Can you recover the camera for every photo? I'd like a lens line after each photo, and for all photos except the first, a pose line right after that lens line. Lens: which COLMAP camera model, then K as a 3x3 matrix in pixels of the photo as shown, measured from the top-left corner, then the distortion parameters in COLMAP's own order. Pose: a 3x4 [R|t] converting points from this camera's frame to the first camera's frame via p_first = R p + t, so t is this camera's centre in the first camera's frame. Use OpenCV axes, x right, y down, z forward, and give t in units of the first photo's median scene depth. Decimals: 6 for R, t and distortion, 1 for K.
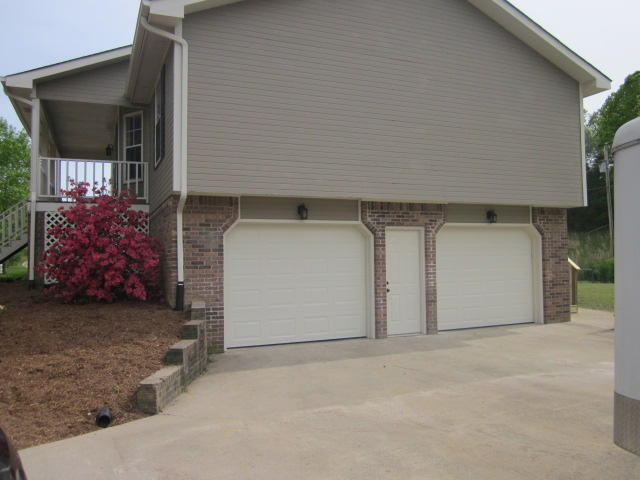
lens RADIAL K [[527.0, 0, 319.7], [0, 527.0, 240.8], [0, 0, 1]] dist [-0.041235, 0.006215]
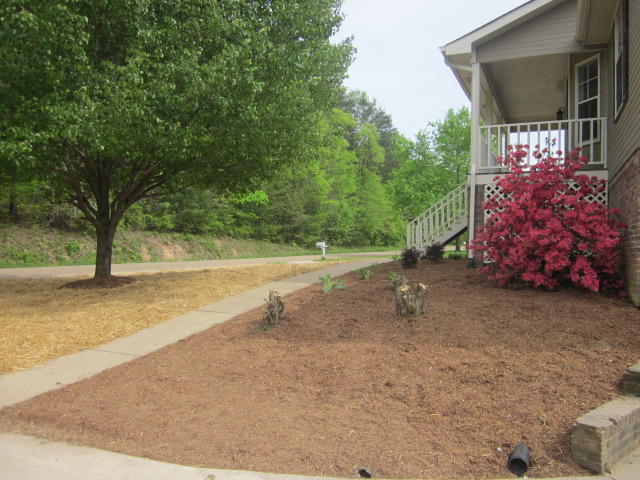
lens RADIAL K [[527.0, 0, 318.3], [0, 527.0, 243.0], [0, 0, 1]] dist [-0.041235, 0.006215]
pose [[0.674824, 0.024698, -0.737565, -0.051722], [0.005319, 0.999251, 0.038327, 0.012384], [0.737960, -0.029787, 0.674187, 0.197699]]
